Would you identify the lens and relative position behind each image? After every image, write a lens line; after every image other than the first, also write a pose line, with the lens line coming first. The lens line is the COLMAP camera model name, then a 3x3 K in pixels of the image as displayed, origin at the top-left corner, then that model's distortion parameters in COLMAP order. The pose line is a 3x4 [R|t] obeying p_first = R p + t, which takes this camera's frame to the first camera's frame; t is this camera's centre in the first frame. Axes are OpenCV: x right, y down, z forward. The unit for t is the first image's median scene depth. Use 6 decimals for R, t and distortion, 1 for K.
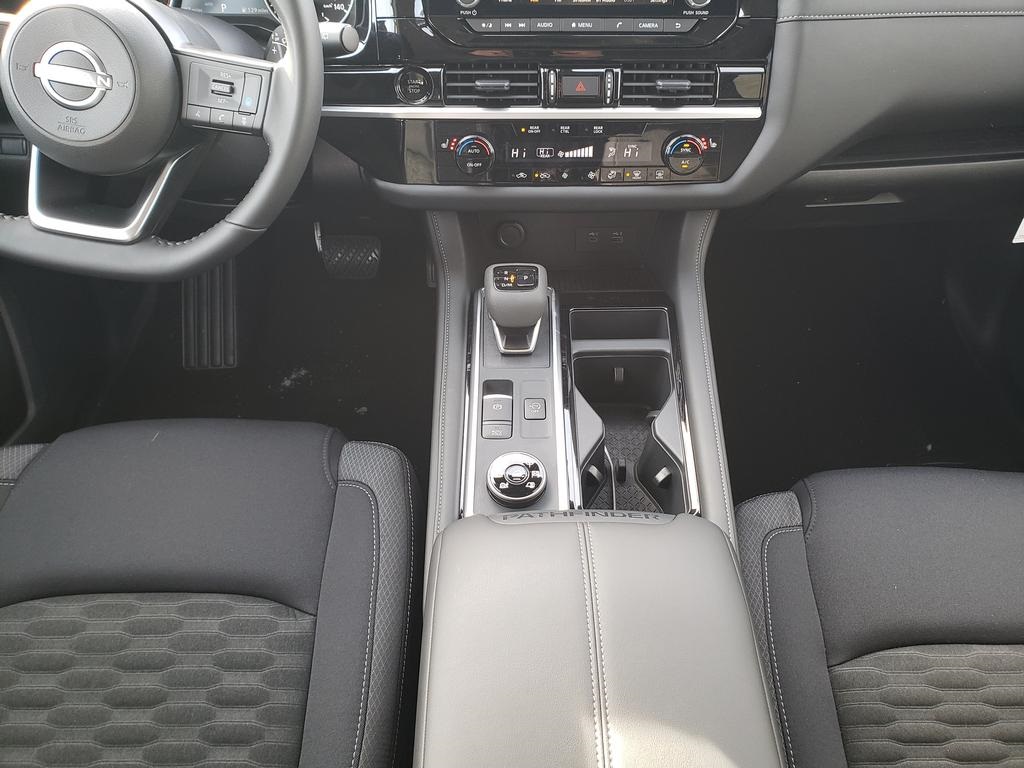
lens RADIAL K [[818.6, 0, 523.1], [0, 818.6, 384.5], [0, 0, 1]] dist [0.008996, 0.010772]
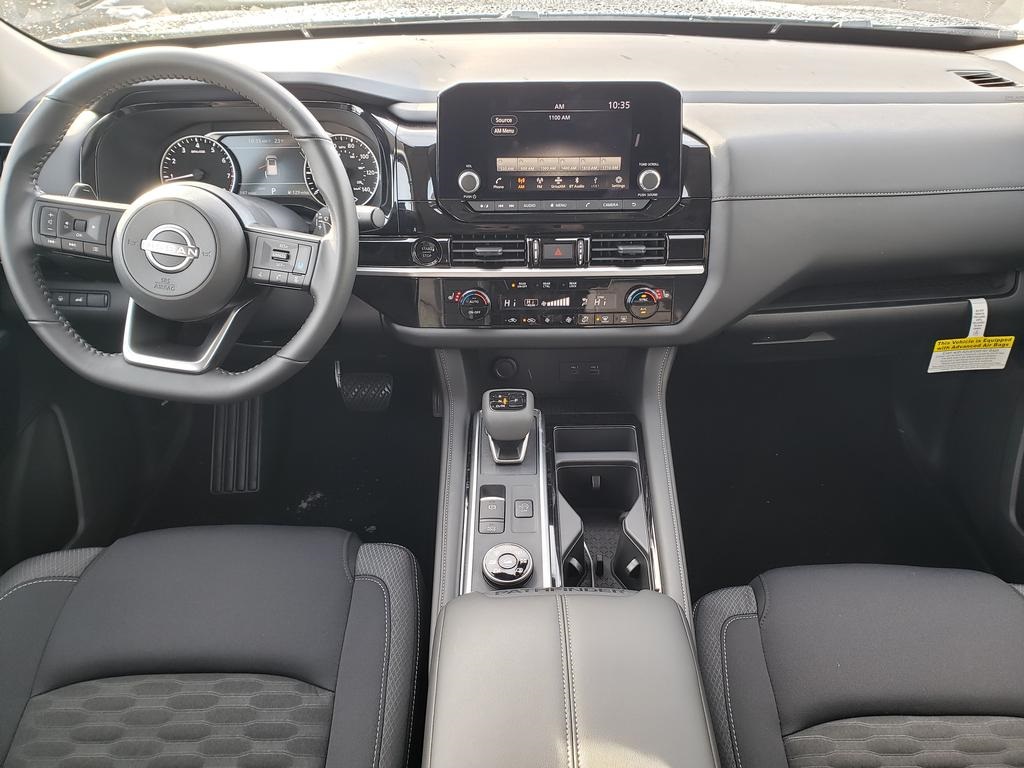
lens RADIAL K [[818.6, 0, 522.7], [0, 818.6, 377.5], [0, 0, 1]] dist [0.008996, 0.010772]
pose [[0.999978, -0.006425, -0.001807, 0.016221], [0.005987, 0.983157, -0.182662, 0.058863], [0.002950, 0.182647, 0.983174, -0.206830]]
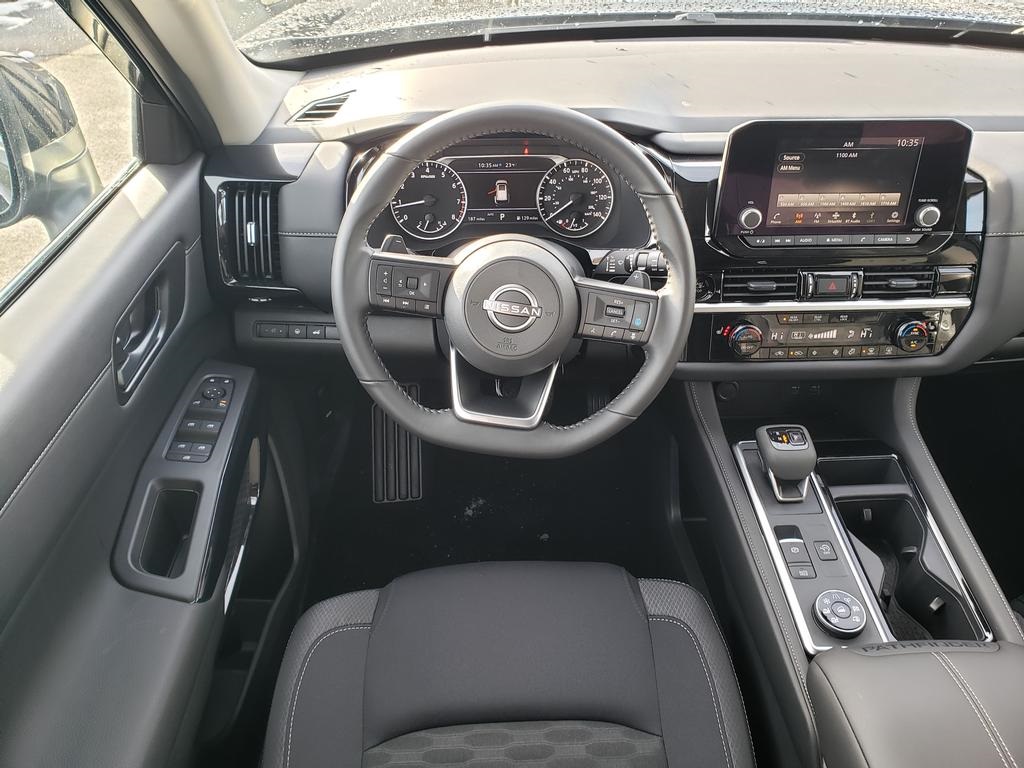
lens RADIAL K [[818.6, 0, 514.6], [0, 818.6, 366.7], [0, 0, 1]] dist [0.008996, 0.010772]
pose [[0.998858, -0.021958, 0.042443, -0.491750], [0.027296, 0.991191, -0.129595, -0.094658], [-0.039224, 0.130606, 0.990658, -0.219517]]
